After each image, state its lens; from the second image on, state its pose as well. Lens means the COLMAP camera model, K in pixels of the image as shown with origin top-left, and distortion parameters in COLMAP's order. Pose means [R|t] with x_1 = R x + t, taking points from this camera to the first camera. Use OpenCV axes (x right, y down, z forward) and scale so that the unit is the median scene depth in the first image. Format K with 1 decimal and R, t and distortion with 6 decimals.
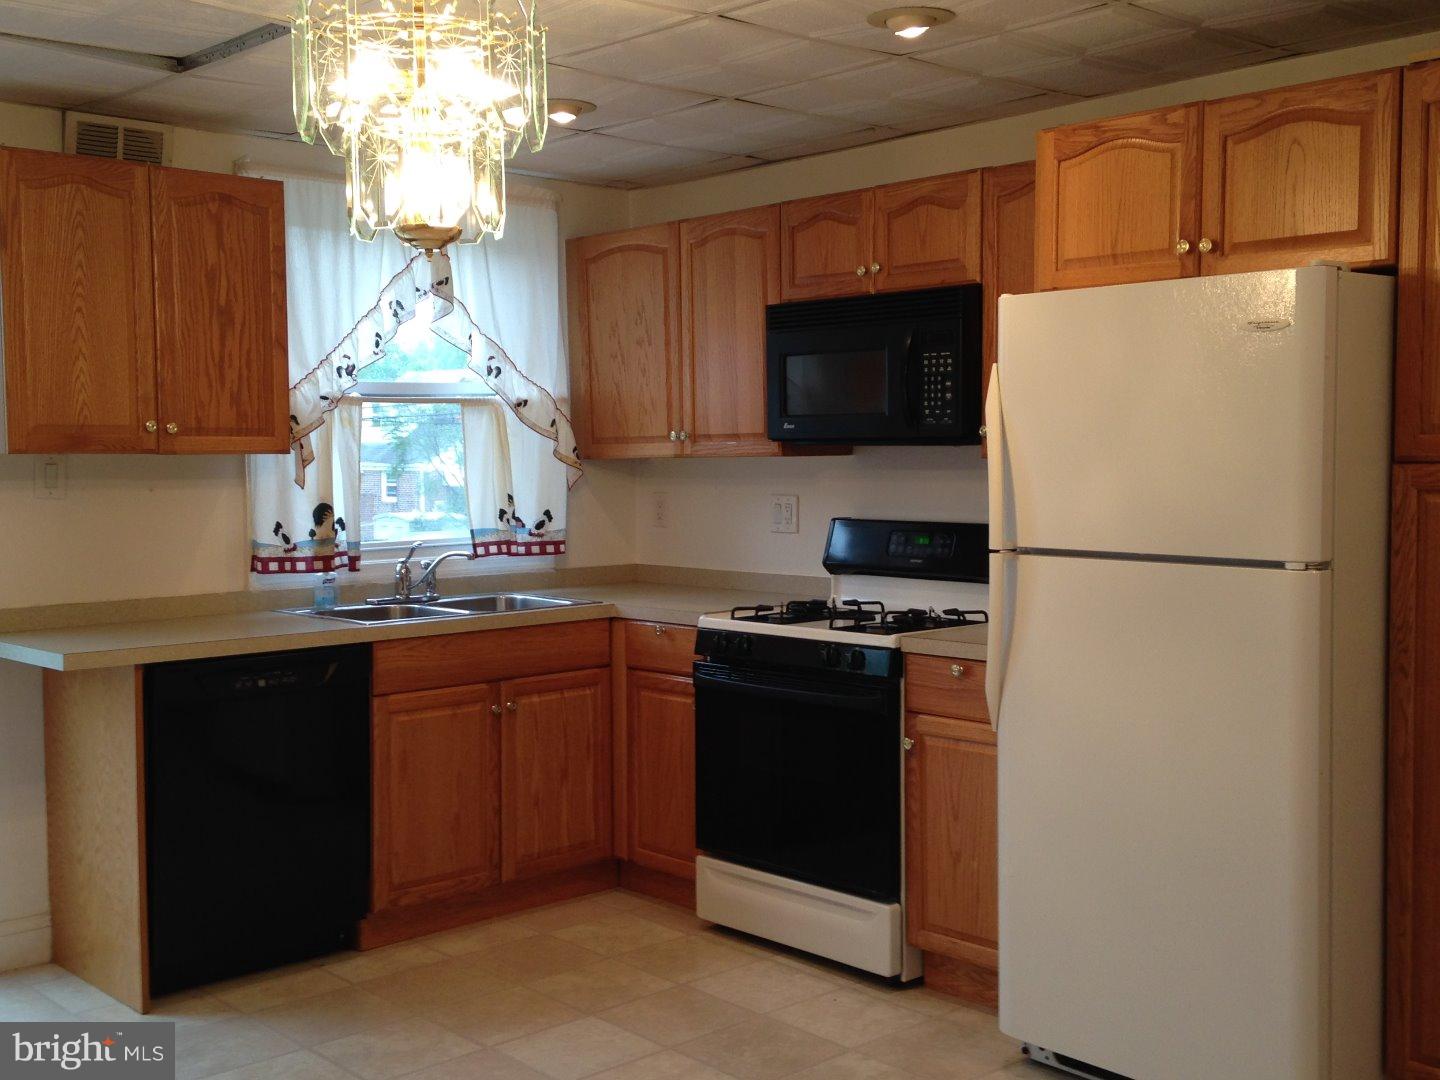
lens RADIAL K [[1697.8, 0, 724.3], [0, 1697.8, 545.7], [0, 0, 1]] dist [0.129068, 0.000000]
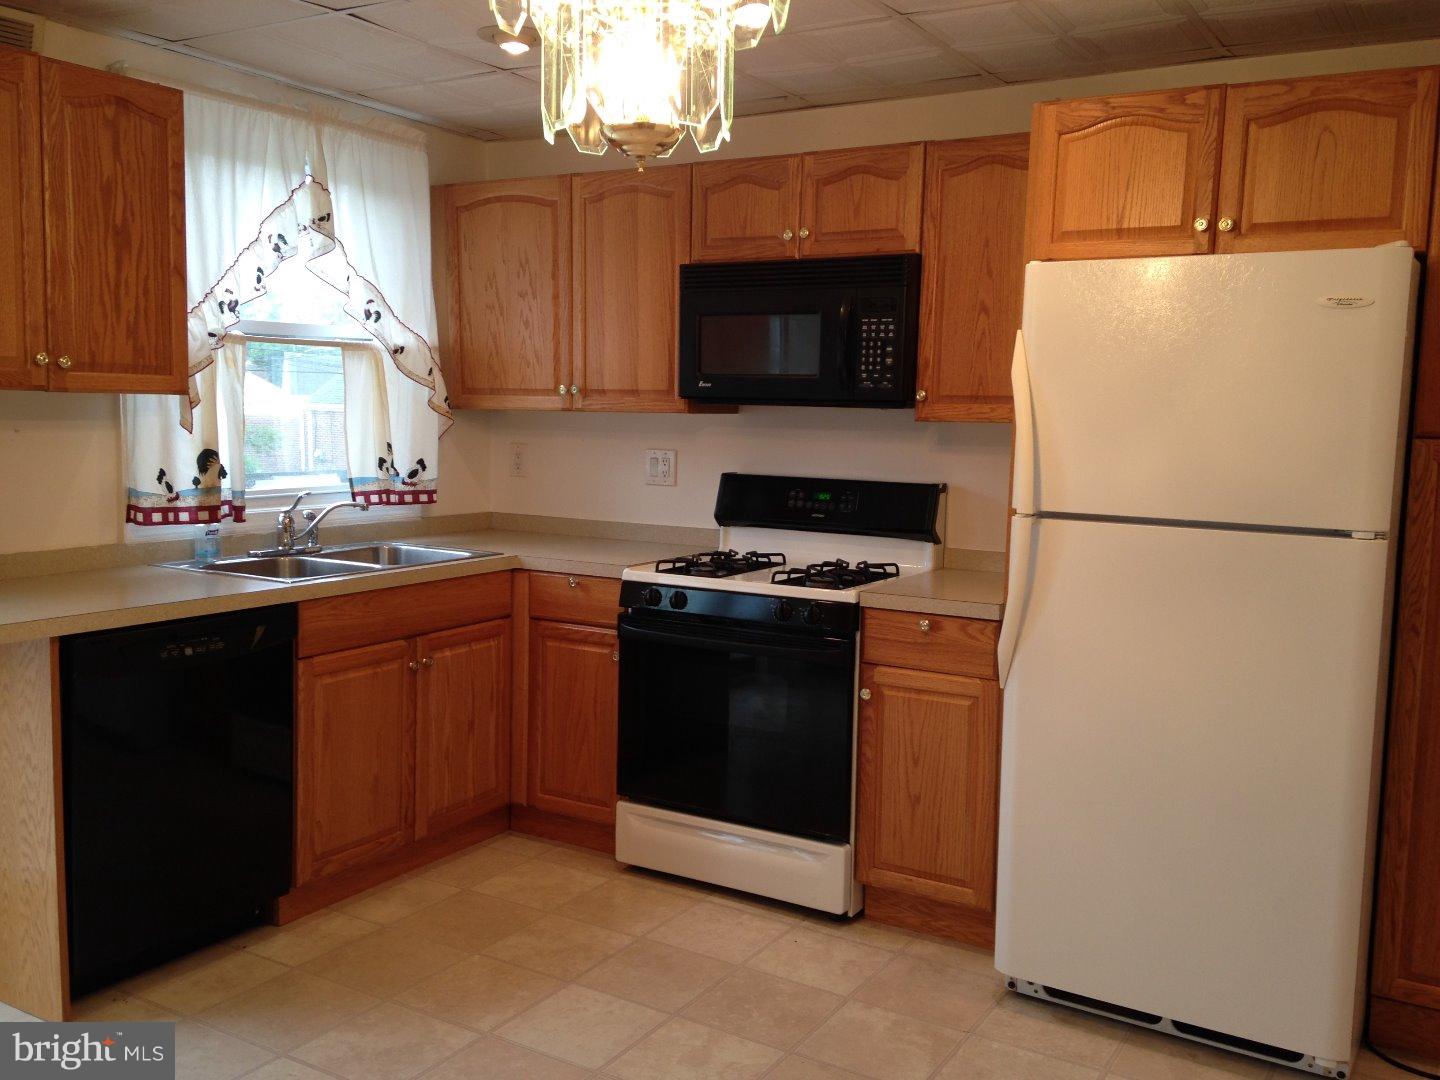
lens RADIAL K [[1373.5, 0, 772.5], [0, 1373.5, 554.1], [0, 0, 1]] dist [0.149847, -0.191562]
pose [[0.956396, -0.003468, 0.292052, -0.178027], [-0.011746, 0.998664, 0.050325, -0.010602], [-0.291836, -0.051561, 0.955077, 0.196296]]
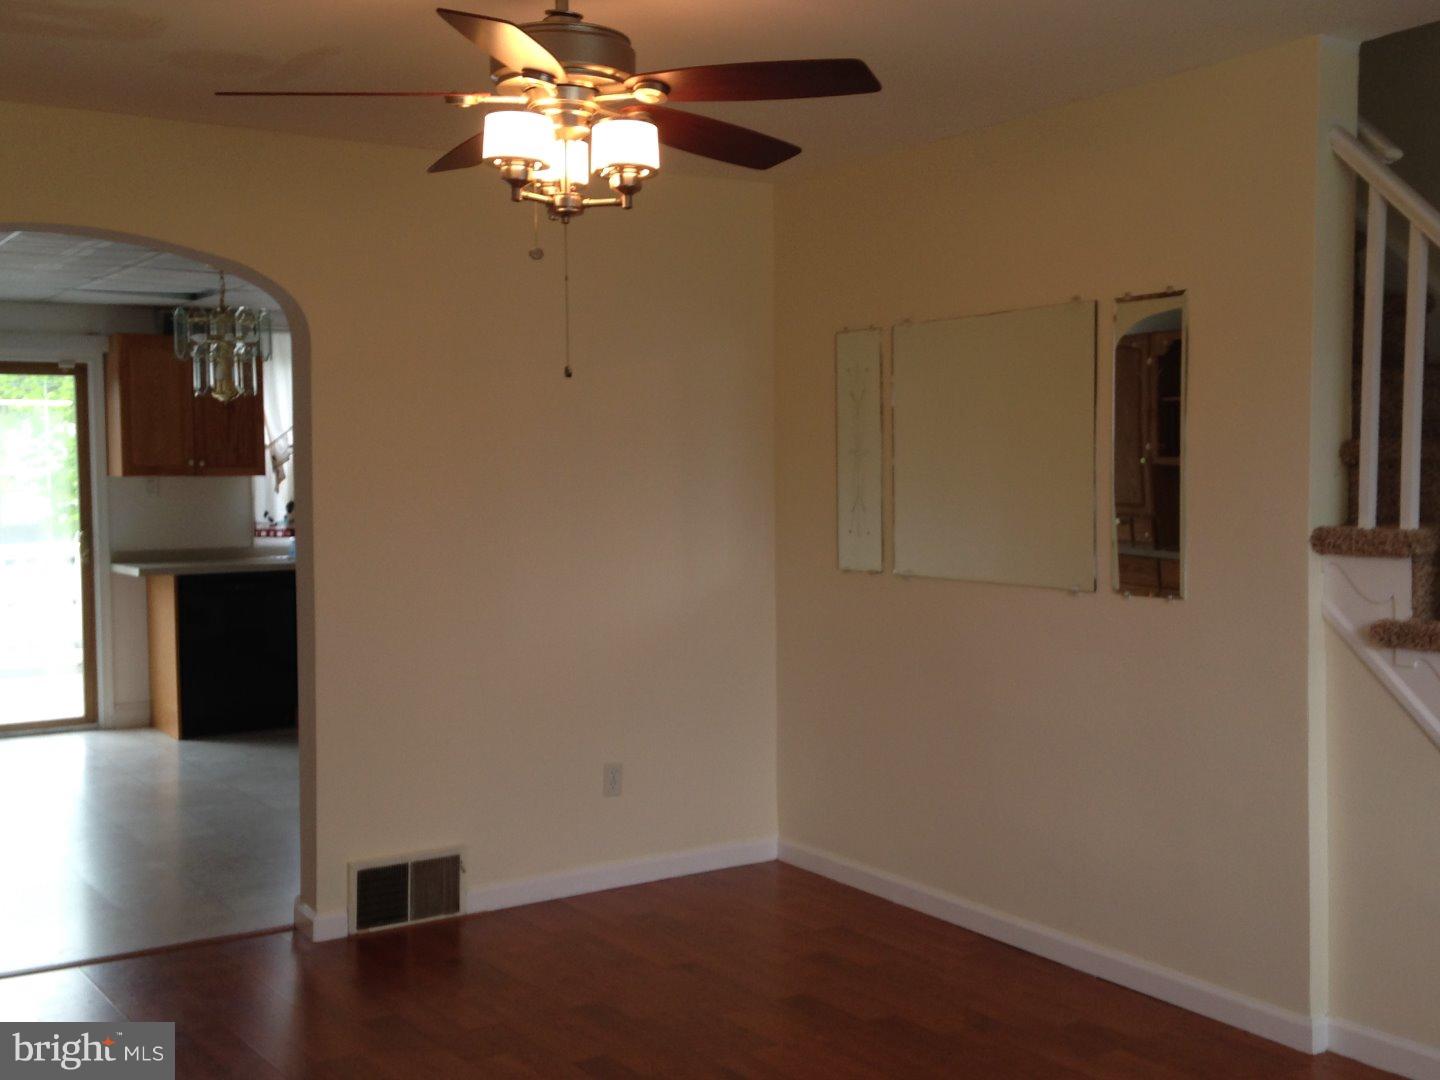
lens RADIAL K [[1697.8, 0, 718.1], [0, 1697.8, 539.0], [0, 0, 1]] dist [0.129068, 0.000000]
pose [[0.987861, 0.011242, -0.154935, 0.582456], [-0.012082, 0.999917, -0.004481, 0.021940], [0.154872, 0.006299, 0.987914, -0.894008]]
